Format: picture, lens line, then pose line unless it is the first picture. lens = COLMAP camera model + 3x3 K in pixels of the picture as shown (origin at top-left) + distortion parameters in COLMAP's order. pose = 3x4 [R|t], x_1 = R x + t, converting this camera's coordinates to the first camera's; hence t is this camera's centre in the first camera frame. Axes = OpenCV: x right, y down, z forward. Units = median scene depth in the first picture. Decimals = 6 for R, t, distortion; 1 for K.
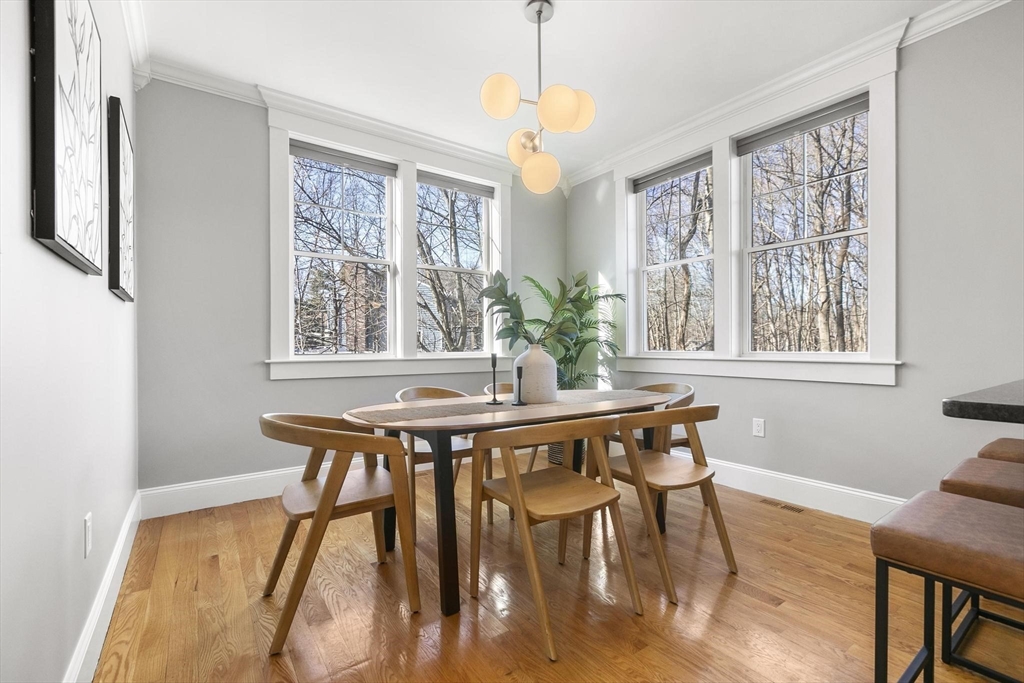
lens RADIAL K [[457.5, 0, 512.9], [0, 457.5, 343.1], [0, 0, 1]] dist [0.000217, 0.000012]
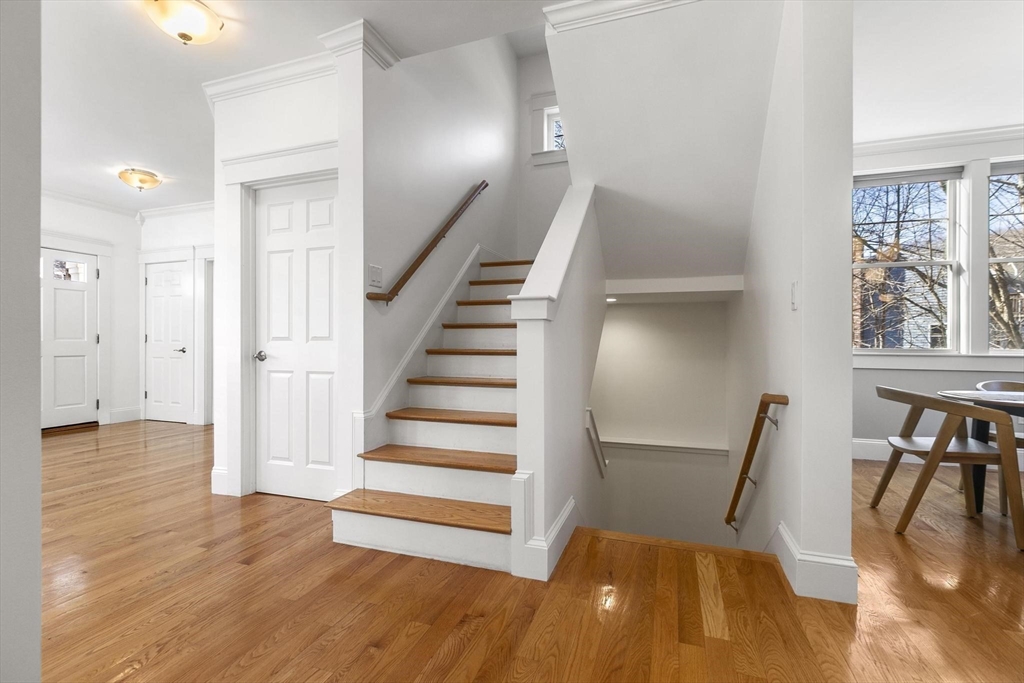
lens RADIAL K [[453.3, 0, 513.3], [0, 453.3, 346.4], [0, 0, 1]] dist [-0.001647, -0.000058]
pose [[0.591537, 0.015046, -0.806137, -0.025227], [-0.000244, 0.999829, 0.018483, -0.000994], [0.806278, -0.010736, 0.591440, -0.443825]]
